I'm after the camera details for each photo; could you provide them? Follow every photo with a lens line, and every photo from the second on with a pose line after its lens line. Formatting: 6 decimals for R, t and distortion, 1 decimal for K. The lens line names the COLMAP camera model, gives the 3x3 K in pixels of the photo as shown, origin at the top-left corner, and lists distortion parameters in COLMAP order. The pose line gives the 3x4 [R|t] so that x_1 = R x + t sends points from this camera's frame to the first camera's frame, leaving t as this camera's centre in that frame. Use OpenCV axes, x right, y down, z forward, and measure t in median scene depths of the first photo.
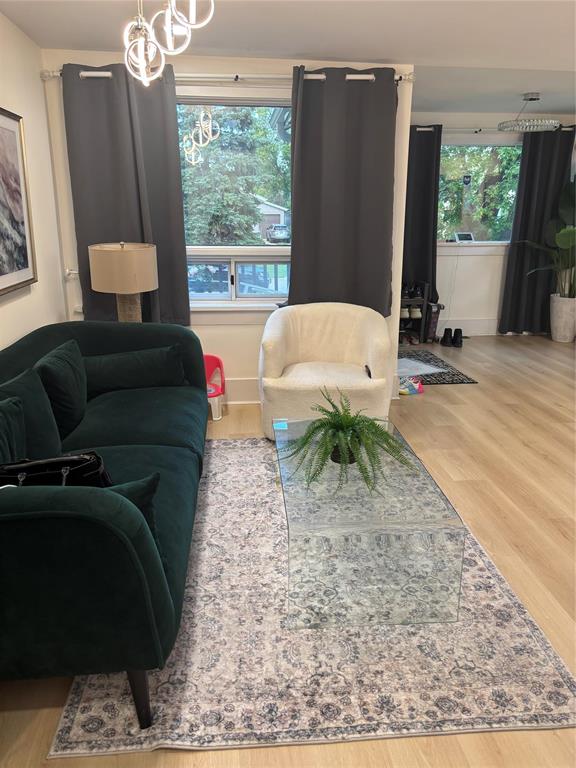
lens RADIAL K [[580.3, 0, 290.9], [0, 580.3, 382.5], [0, 0, 1]] dist [0.059489, -0.067796]
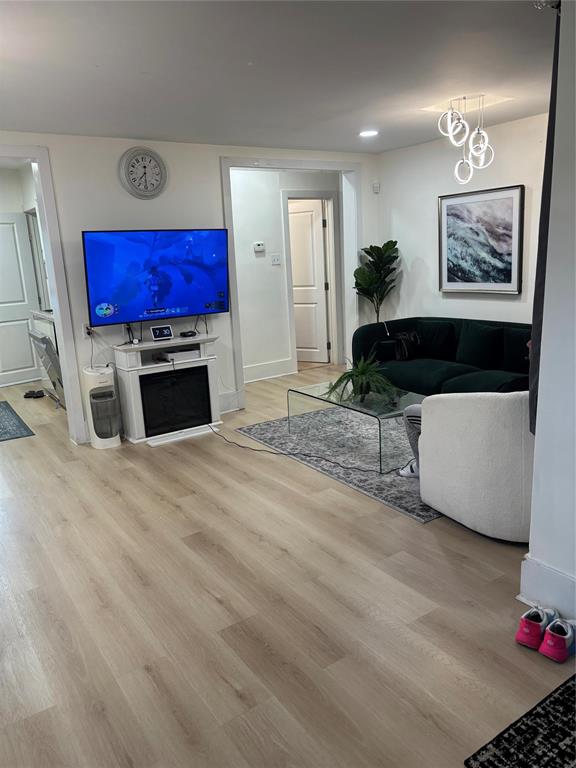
lens RADIAL K [[580.3, 0, 284.4], [0, 580.3, 383.1], [0, 0, 1]] dist [0.059489, -0.067796]
pose [[-0.890788, 0.136749, -0.433354, 0.861019], [-0.085707, 0.885970, 0.455753, -0.550110], [0.446263, 0.443121, -0.777492, 1.825446]]
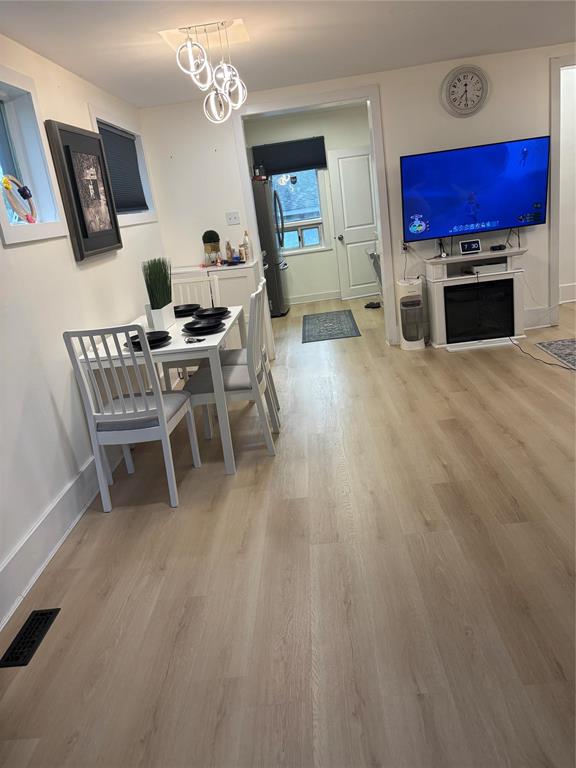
lens RADIAL K [[580.3, 0, 281.1], [0, 580.3, 376.4], [0, 0, 1]] dist [0.059489, -0.067796]
pose [[-0.980850, 0.073344, 0.180428, 0.708330], [0.160060, 0.831372, 0.532167, -0.596148], [-0.110971, 0.550856, -0.827190, 2.051320]]
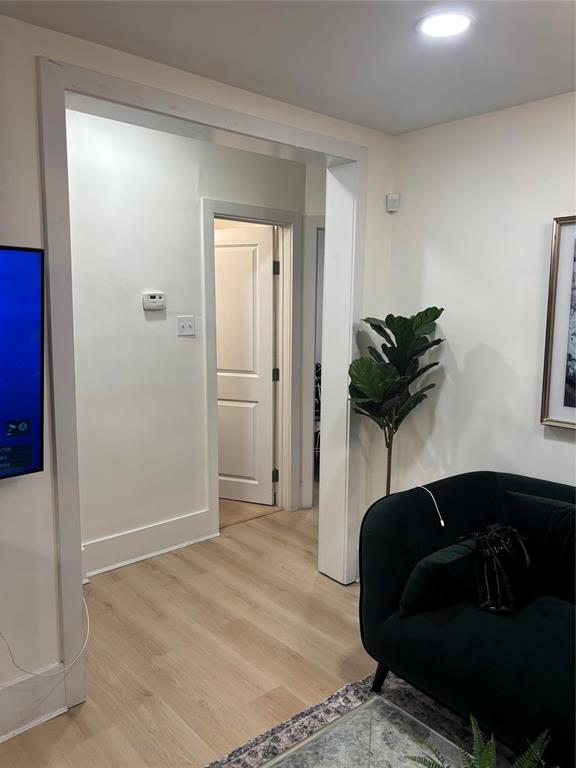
lens RADIAL K [[580.3, 0, 290.0], [0, 580.3, 381.5], [0, 0, 1]] dist [0.059489, -0.067796]
pose [[-0.816720, 0.061971, -0.573696, 0.369785], [-0.178684, 0.918187, 0.353560, -0.300985], [0.548671, 0.391271, -0.738828, 0.894170]]
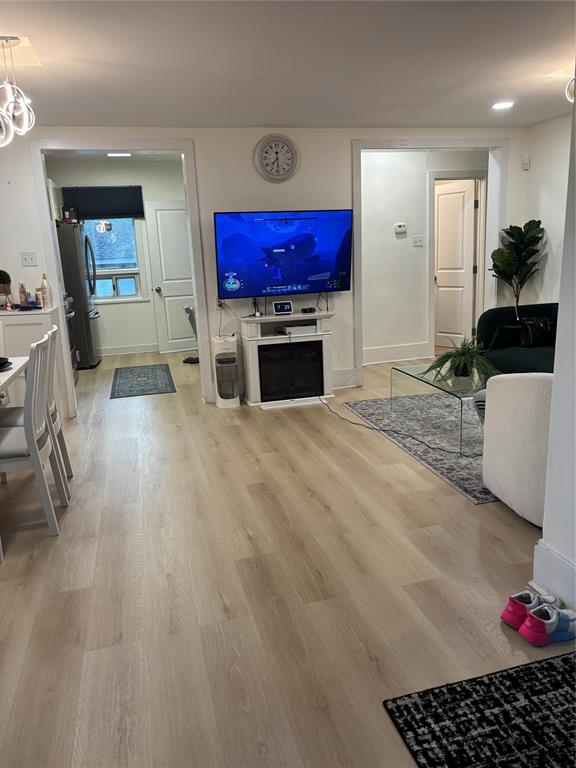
lens RADIAL K [[580.3, 0, 283.6], [0, 580.3, 378.3], [0, 0, 1]] dist [0.059489, -0.067796]
pose [[-0.990338, 0.064790, -0.122611, 0.669861], [-0.001986, 0.877433, 0.479696, -0.555900], [0.138663, 0.475304, -0.868826, 1.967201]]
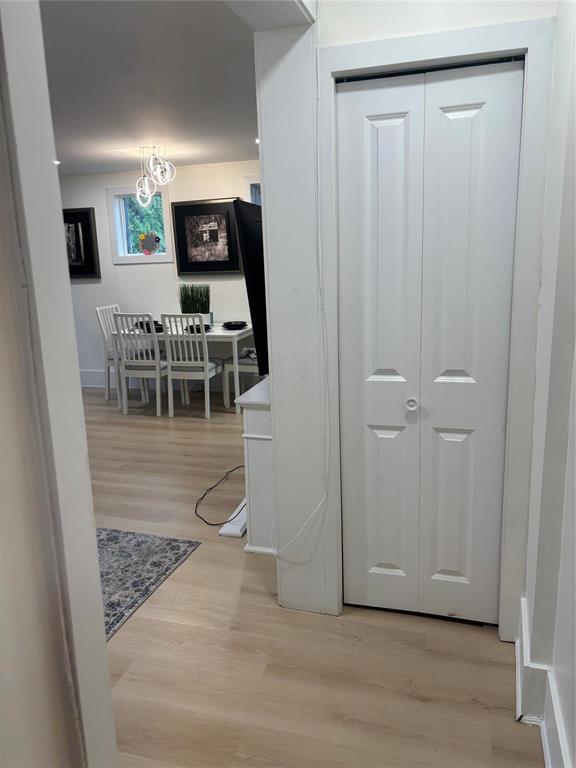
lens RADIAL K [[580.3, 0, 283.3], [0, 580.3, 379.0], [0, 0, 1]] dist [0.059489, -0.067796]
pose [[0.394203, -0.214033, 0.893753, -0.484063], [0.290131, 0.951752, 0.099956, -0.005297], [-0.872025, 0.219902, 0.437281, -0.072935]]
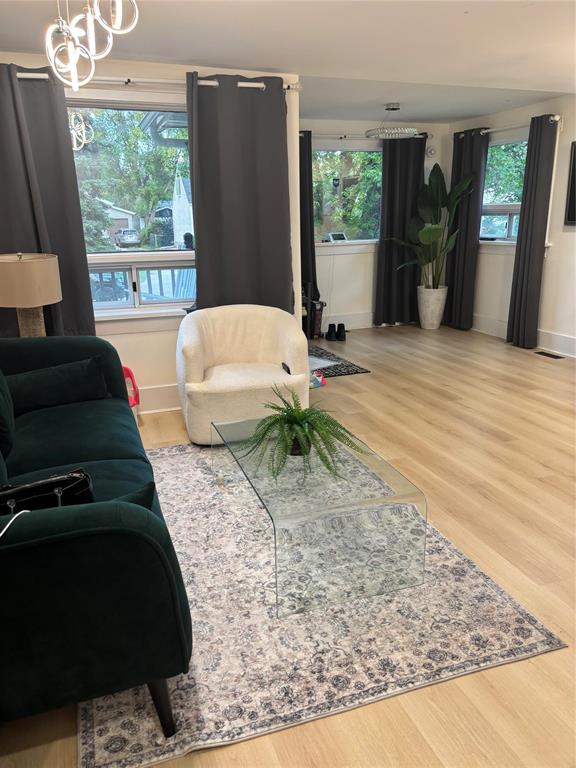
lens RADIAL K [[580.3, 0, 286.4], [0, 580.3, 384.2], [0, 0, 1]] dist [0.059489, -0.067796]
pose [[0.969737, -0.088528, 0.227536, -0.125672], [0.088831, 0.996007, 0.008930, -0.000135], [-0.227418, 0.011553, 0.973729, -0.014498]]
